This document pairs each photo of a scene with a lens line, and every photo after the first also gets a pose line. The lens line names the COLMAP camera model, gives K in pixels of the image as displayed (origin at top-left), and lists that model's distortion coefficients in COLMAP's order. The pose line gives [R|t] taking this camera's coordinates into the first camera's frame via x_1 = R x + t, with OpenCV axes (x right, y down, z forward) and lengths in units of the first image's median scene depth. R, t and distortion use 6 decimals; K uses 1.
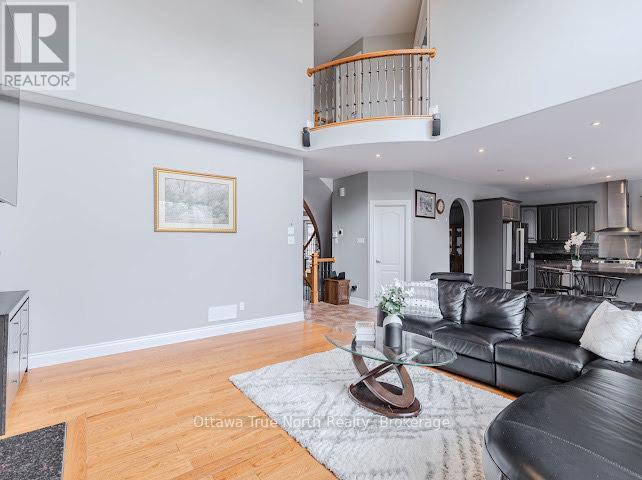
lens RADIAL K [[322.8, 0, 321.0], [0, 322.8, 240.0], [0, 0, 1]] dist [-0.001436, -0.000267]
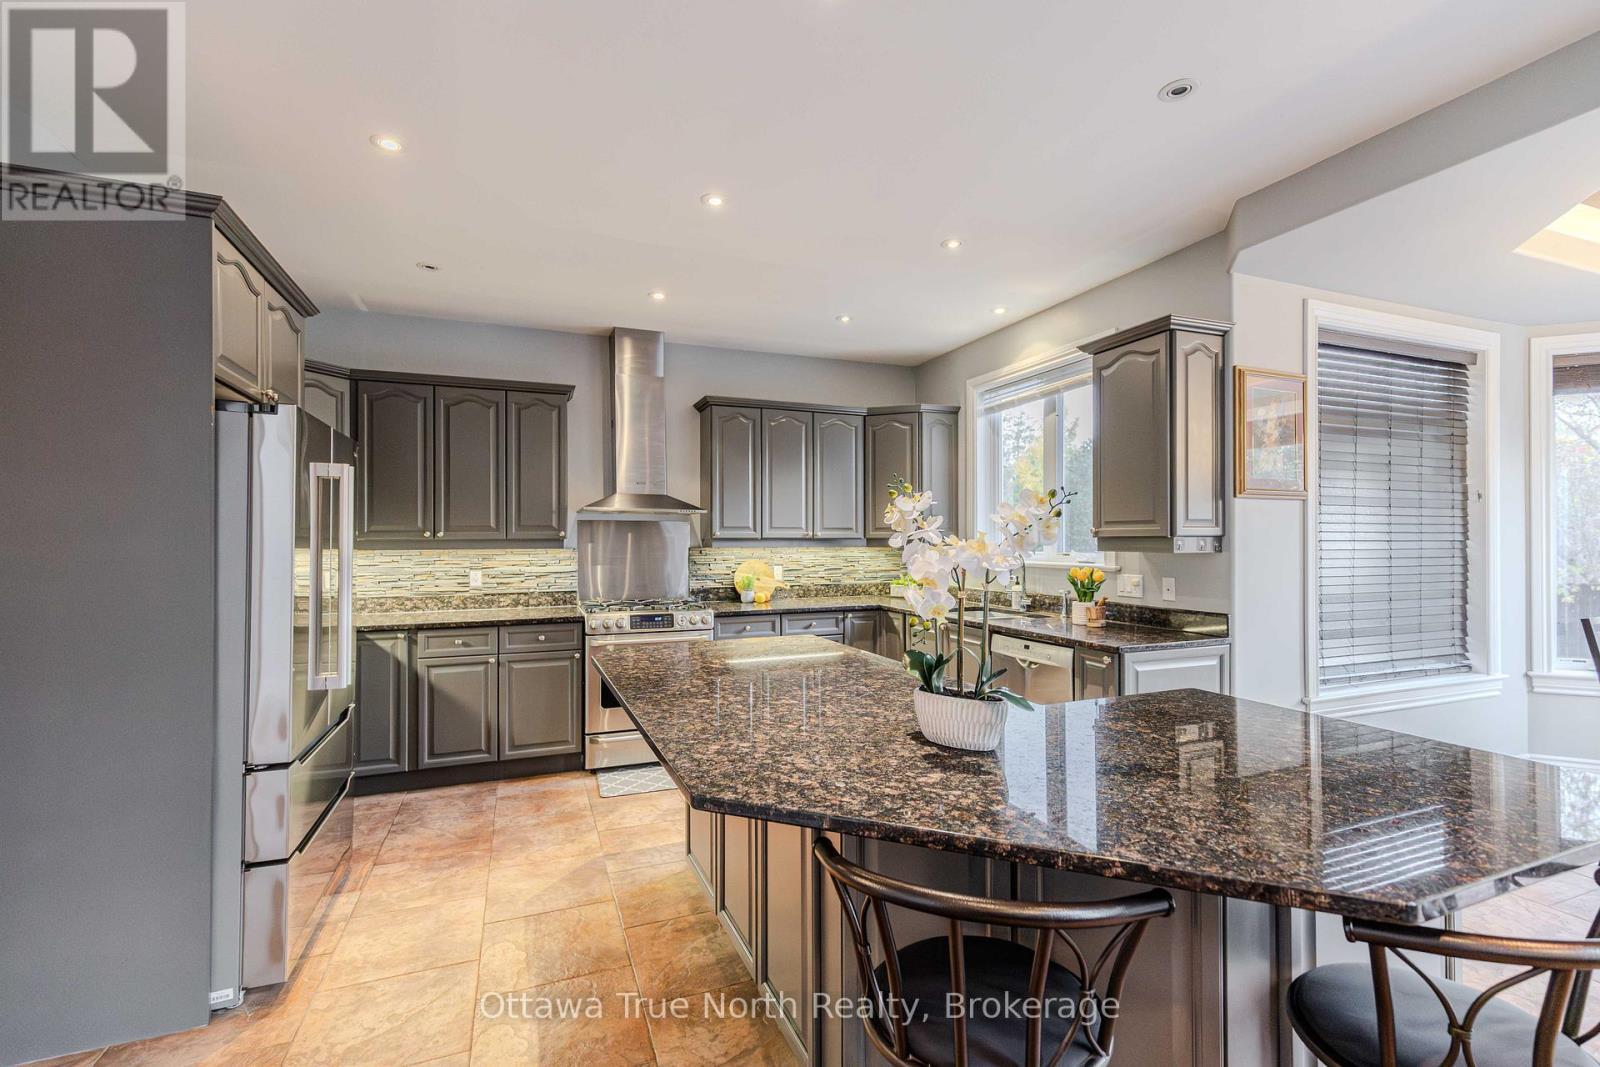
lens RADIAL K [[715.5, 0, 809.1], [0, 715.5, 538.0], [0, 0, 1]] dist [0.015944, -0.006971]
pose [[0.269615, 0.003704, 0.962961, 0.352605], [-0.010045, 0.999949, -0.001034, -0.002144], [-0.962916, -0.009395, 0.269639, 0.693069]]
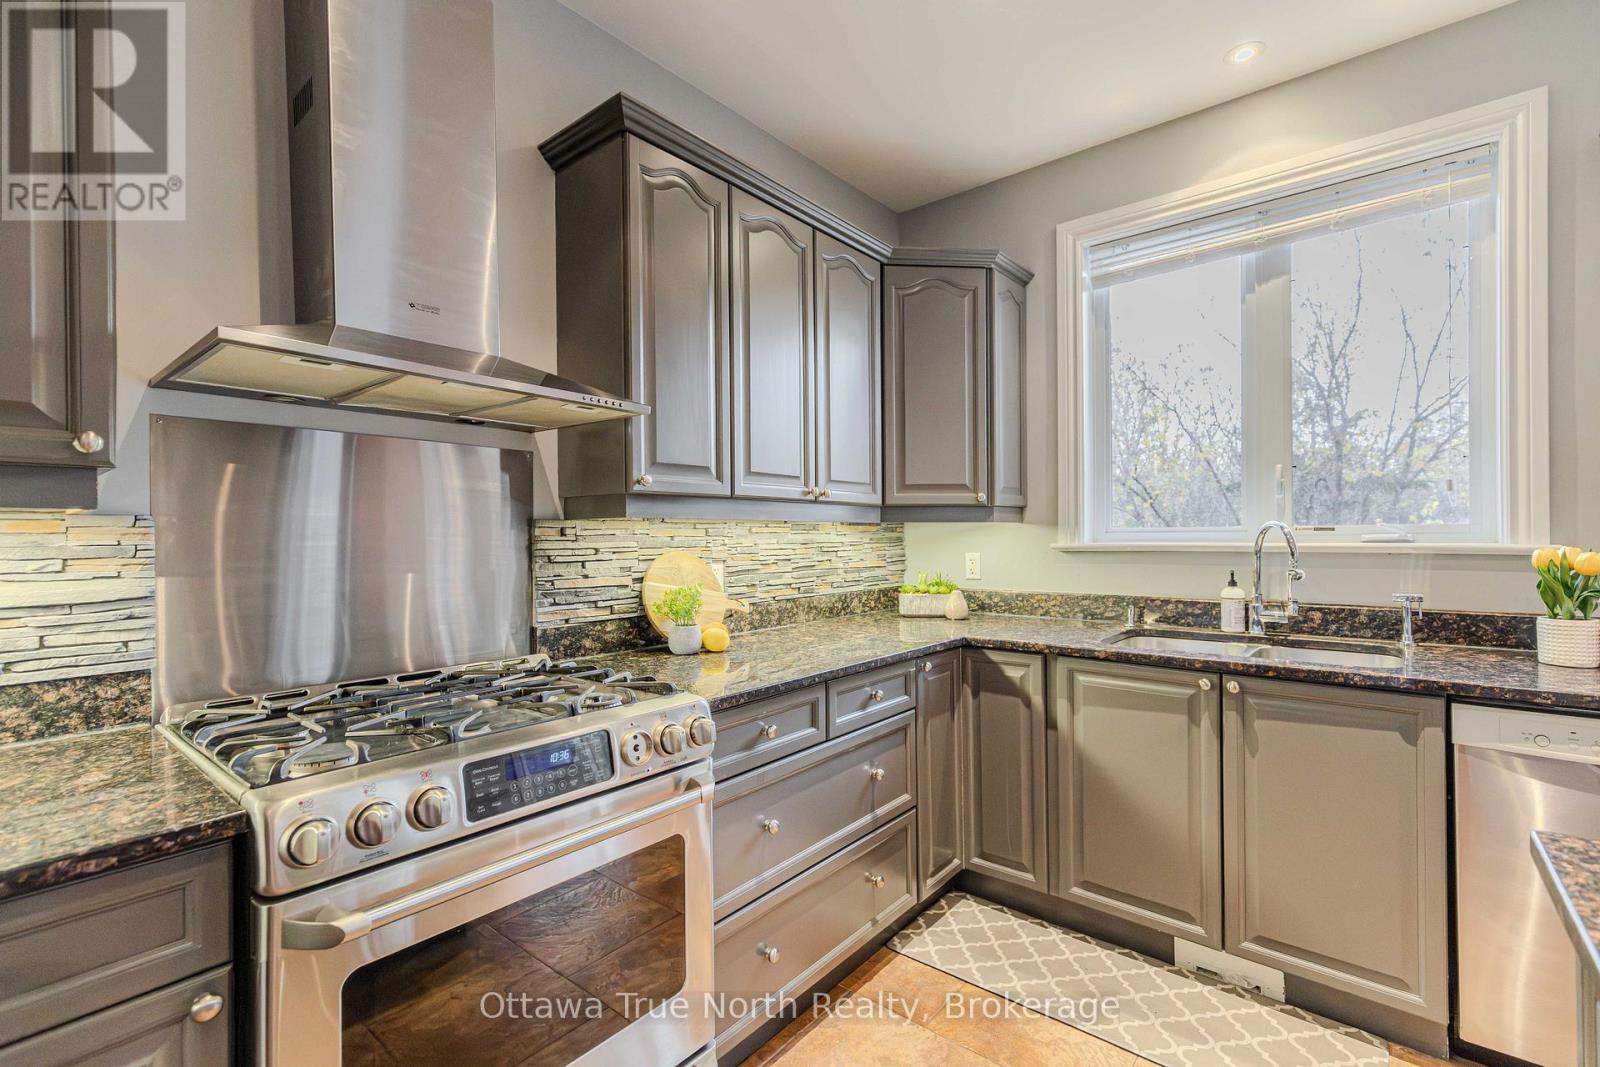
lens RADIAL K [[715.5, 0, 809.1], [0, 715.5, 538.0], [0, 0, 1]] dist [0.015944, -0.006971]
pose [[-0.228690, -0.000111, 0.973499, 0.716743], [-0.003102, 0.999995, -0.000615, 0.014260], [-0.973494, -0.003161, -0.228689, 0.957457]]
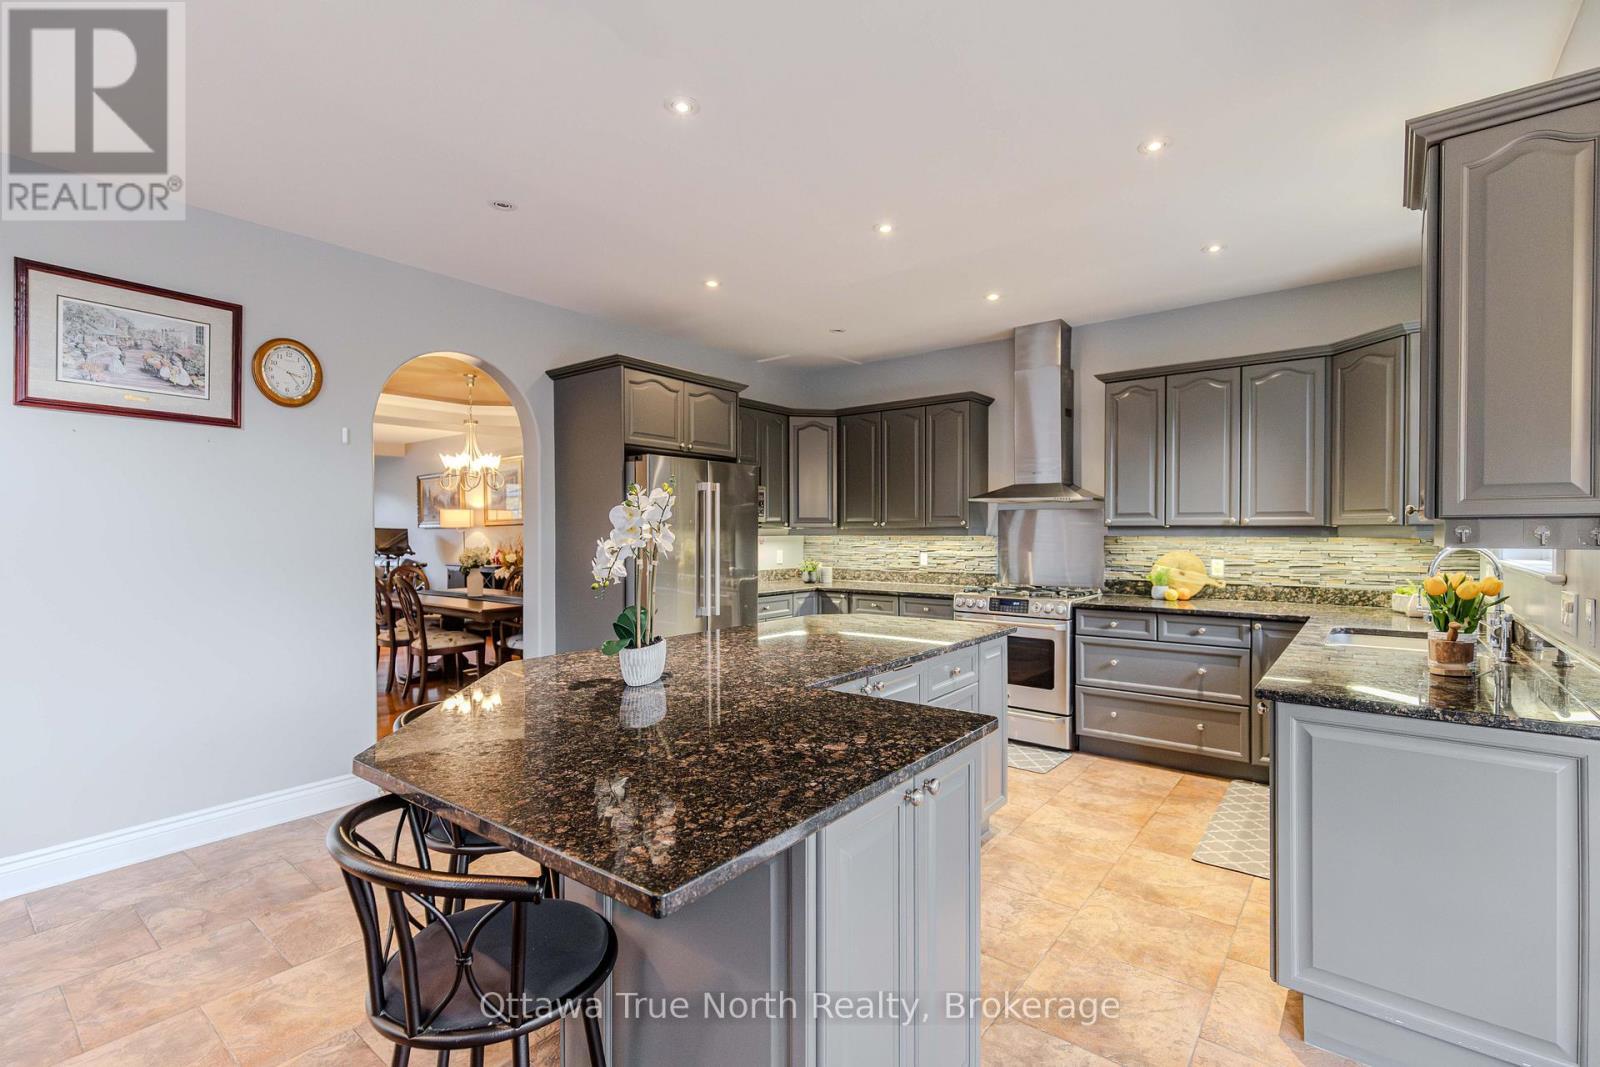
lens RADIAL K [[707.8, 0, 811.4], [0, 707.8, 549.2], [0, 0, 1]] dist [0.014614, -0.005283]
pose [[0.967595, -0.006223, 0.252429, 0.565789], [-0.003537, 0.999264, 0.038190, -0.004527], [-0.252481, -0.037845, 0.966861, 0.423242]]
